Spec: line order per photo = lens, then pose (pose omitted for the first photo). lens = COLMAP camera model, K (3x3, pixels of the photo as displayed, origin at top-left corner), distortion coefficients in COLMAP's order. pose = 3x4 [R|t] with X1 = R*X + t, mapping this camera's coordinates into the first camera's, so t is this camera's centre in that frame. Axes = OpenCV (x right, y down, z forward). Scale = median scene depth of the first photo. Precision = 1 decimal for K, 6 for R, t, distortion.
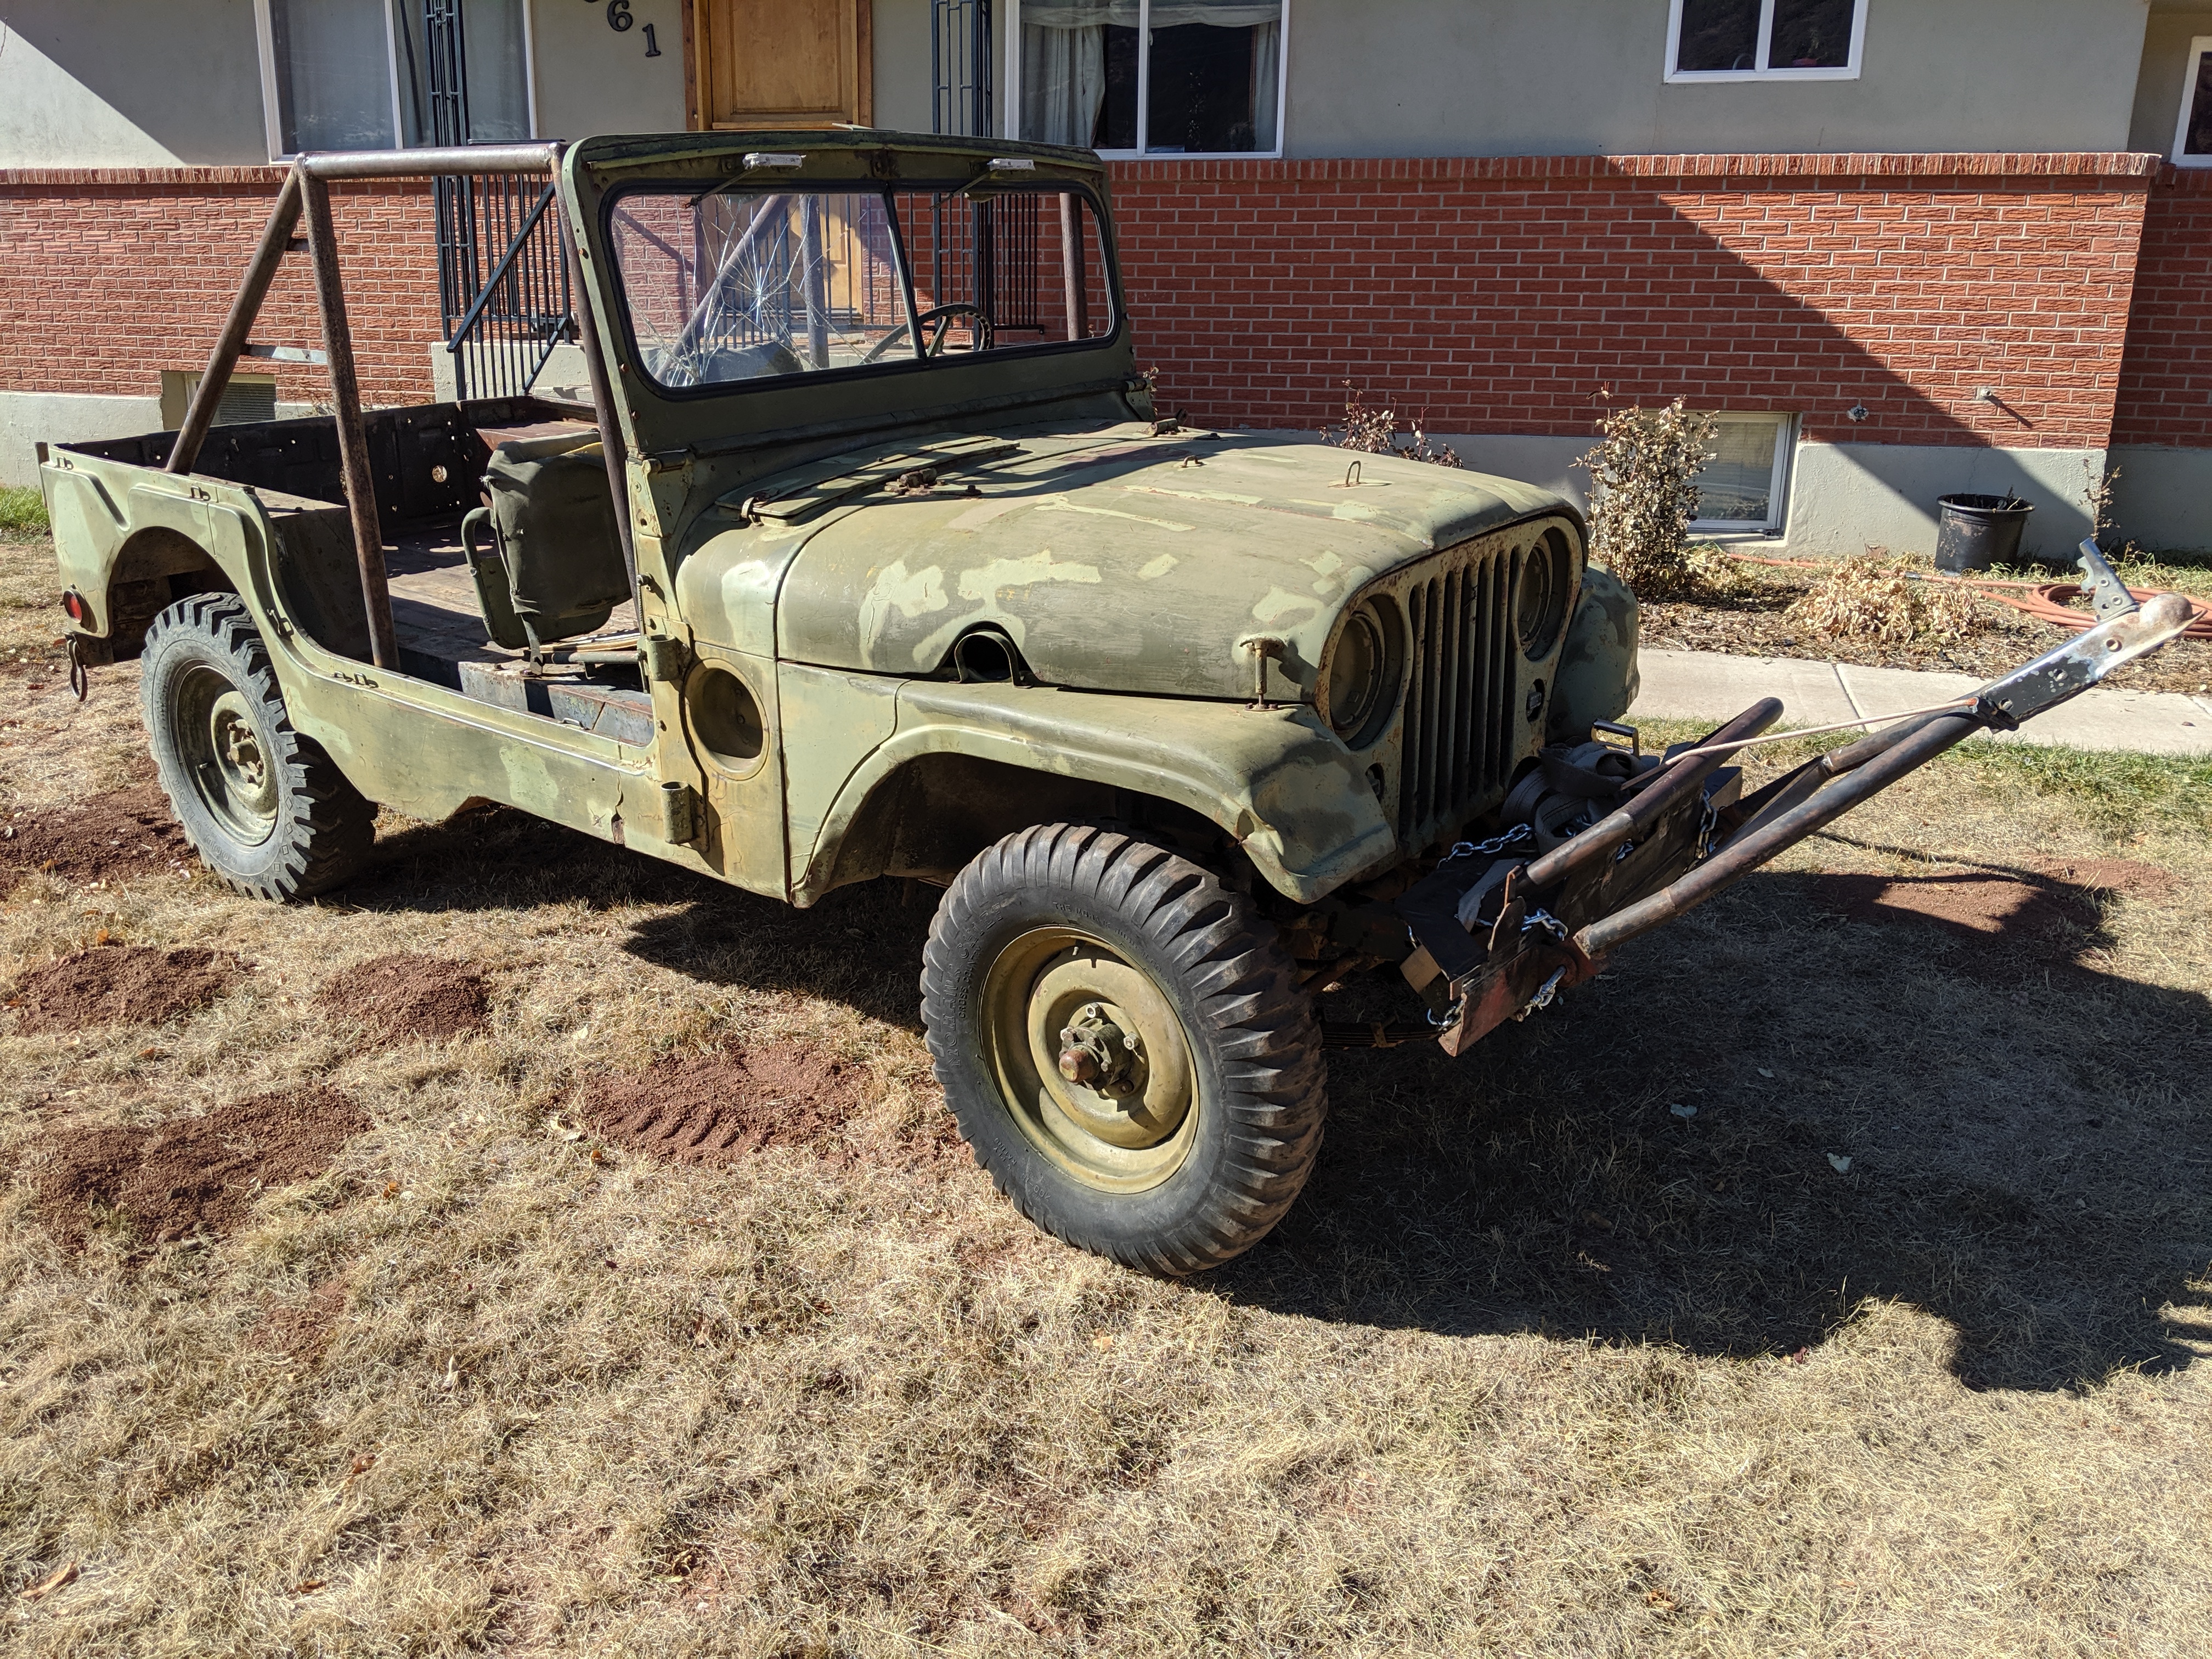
lens RADIAL K [[1780.8, 0, 1112.7], [0, 1780.8, 829.3], [0, 0, 1]] dist [0.005134, -0.020098]
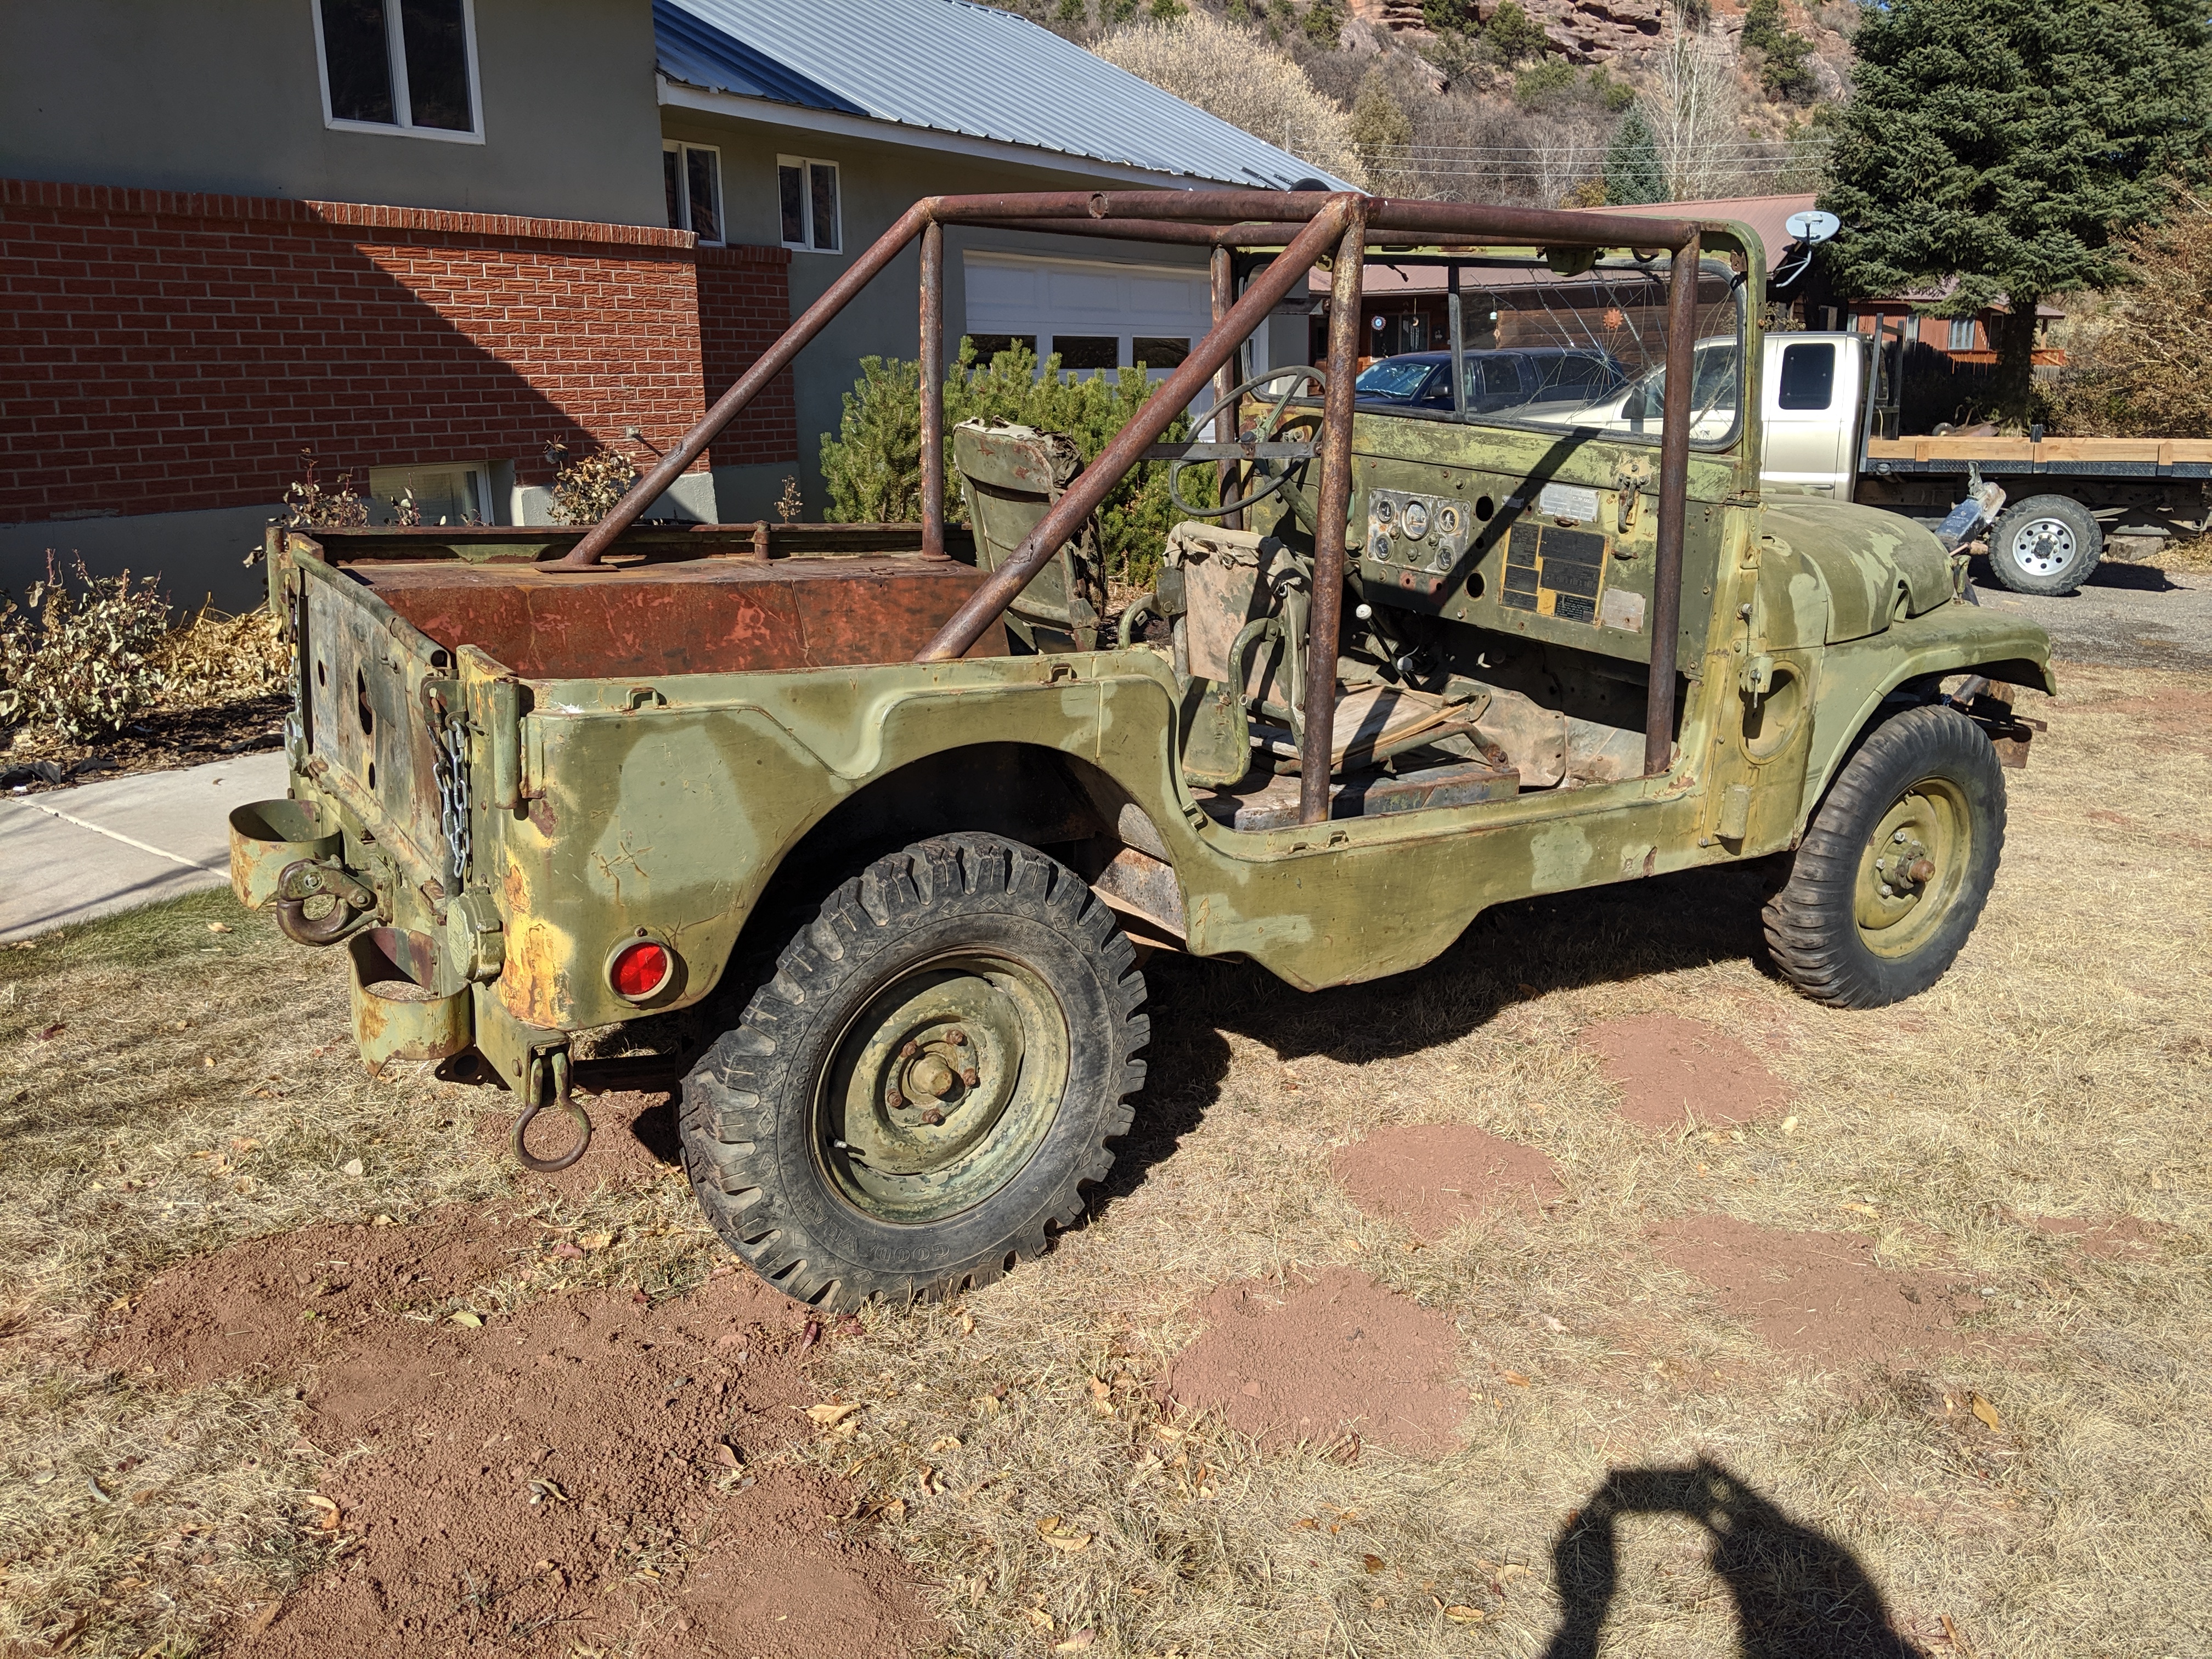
lens RADIAL K [[1780.8, 0, 1106.1], [0, 1780.8, 826.4], [0, 0, 1]] dist [0.005134, -0.020098]
pose [[0.342851, -0.245509, 0.906741, -0.505524], [0.271767, 0.949891, 0.154433, -0.096802], [-0.899219, 0.193474, 0.392393, 0.321033]]
